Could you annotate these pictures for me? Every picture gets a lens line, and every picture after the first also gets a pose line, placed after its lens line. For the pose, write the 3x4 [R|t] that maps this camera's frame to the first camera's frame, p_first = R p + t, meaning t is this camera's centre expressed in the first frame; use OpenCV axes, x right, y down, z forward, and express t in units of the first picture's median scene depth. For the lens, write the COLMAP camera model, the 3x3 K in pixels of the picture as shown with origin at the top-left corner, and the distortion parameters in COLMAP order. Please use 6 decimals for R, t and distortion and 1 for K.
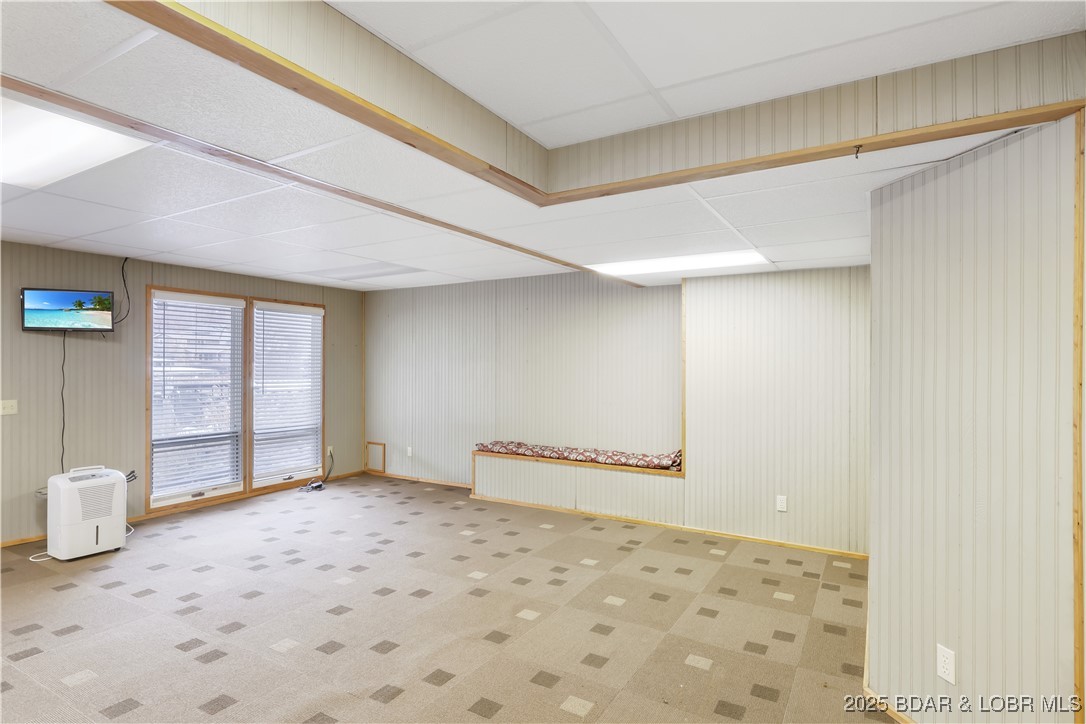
lens RADIAL K [[566.1, 0, 543.0], [0, 566.1, 362.0], [0, 0, 1]] dist [0.000367, 0.001003]
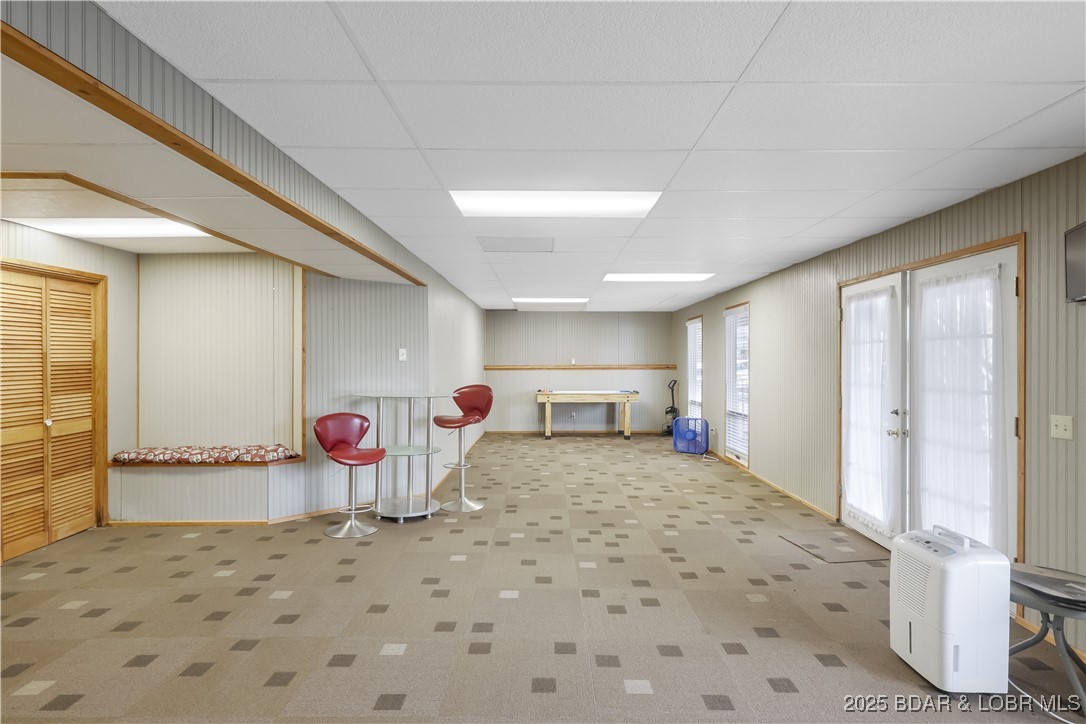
lens RADIAL K [[566.1, 0, 543.0], [0, 566.1, 362.0], [0, 0, 1]] dist [0.000367, 0.001003]
pose [[-0.861524, 0.000425, -0.507717, -0.146616], [-0.000842, 0.999997, 0.002267, -0.000624], [0.507717, 0.002381, -0.861521, 1.599219]]
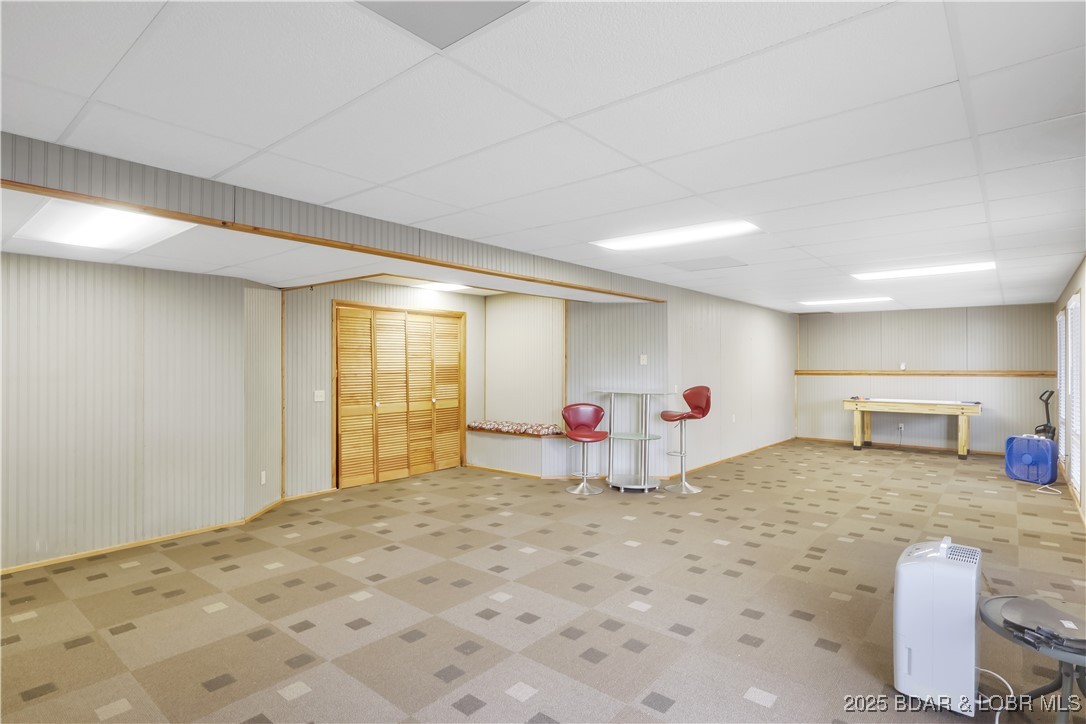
lens RADIAL K [[566.1, 0, 543.0], [0, 566.1, 362.0], [0, 0, 1]] dist [0.000367, 0.001003]
pose [[-0.985852, -0.001756, 0.167610, -0.607953], [-0.002684, 0.999982, -0.005309, 0.001426], [-0.167598, -0.005684, -0.985839, 2.021157]]
